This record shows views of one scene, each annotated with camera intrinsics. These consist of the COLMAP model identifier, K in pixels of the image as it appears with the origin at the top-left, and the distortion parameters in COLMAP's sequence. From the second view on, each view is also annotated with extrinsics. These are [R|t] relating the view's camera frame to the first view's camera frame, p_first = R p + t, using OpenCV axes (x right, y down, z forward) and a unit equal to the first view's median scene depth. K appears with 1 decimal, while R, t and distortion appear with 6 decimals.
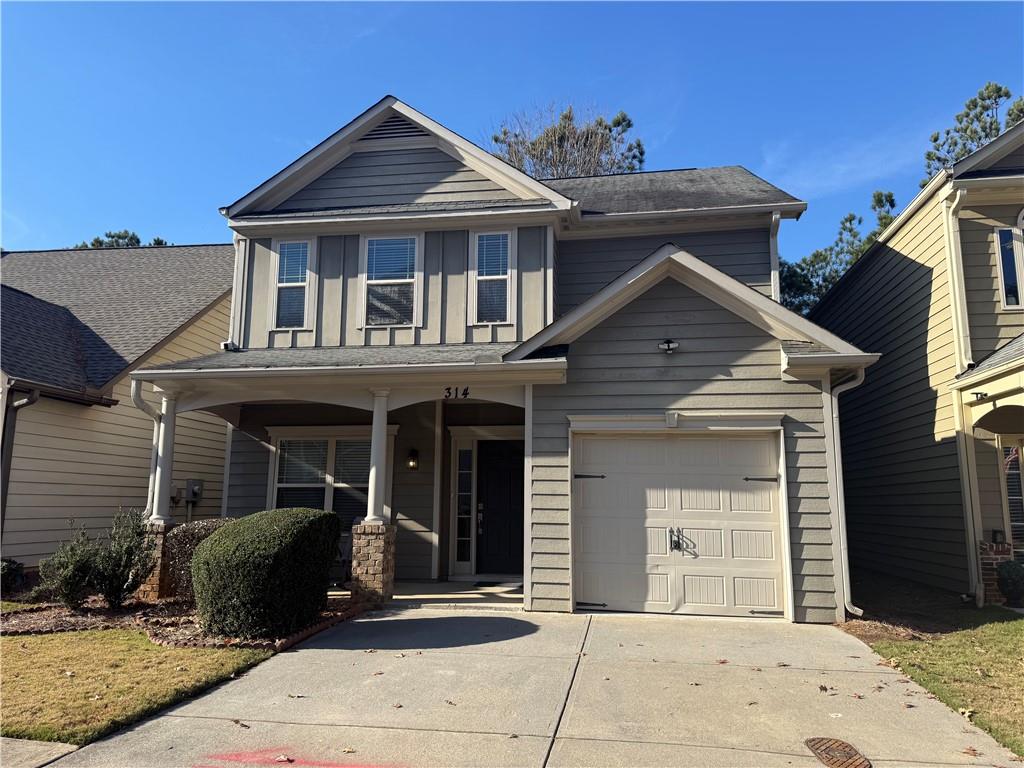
lens RADIAL K [[720.8, 0, 515.5], [0, 720.8, 387.5], [0, 0, 1]] dist [0.040494, -0.013171]
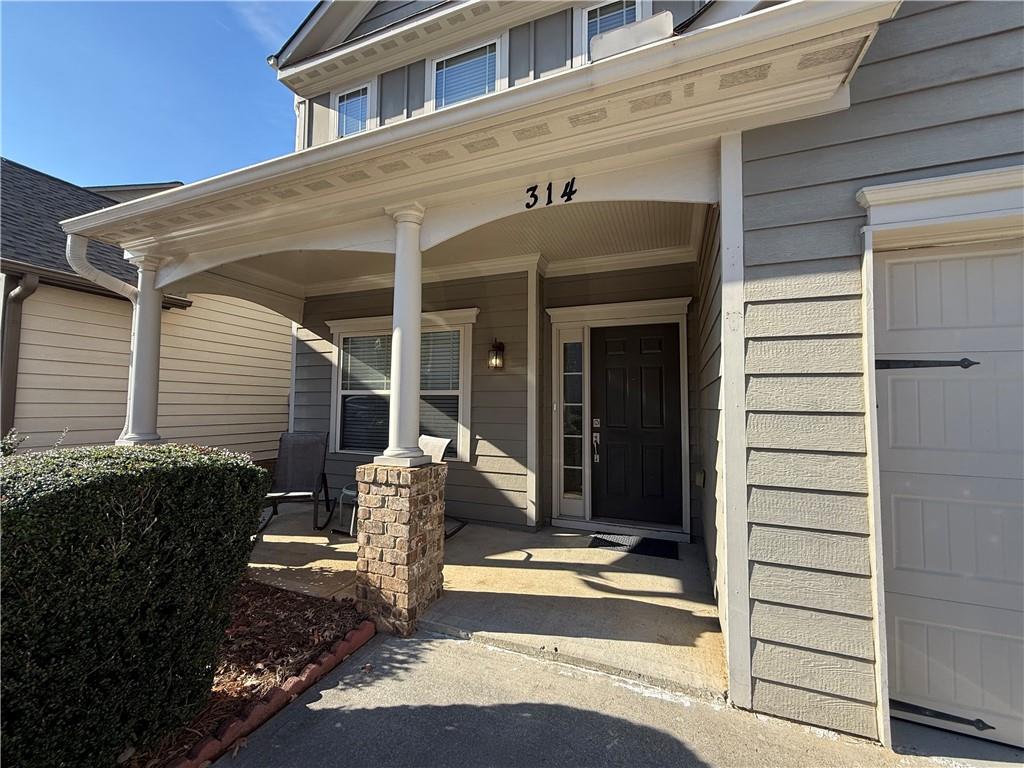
lens RADIAL K [[413.7, 0, 508.7], [0, 413.7, 384.4], [0, 0, 1]] dist [0.016939, 0.000170]
pose [[0.973648, -0.008704, -0.227891, -0.047317], [0.033118, 0.994075, 0.103524, 0.101041], [0.225639, -0.108343, 0.968168, 0.717884]]
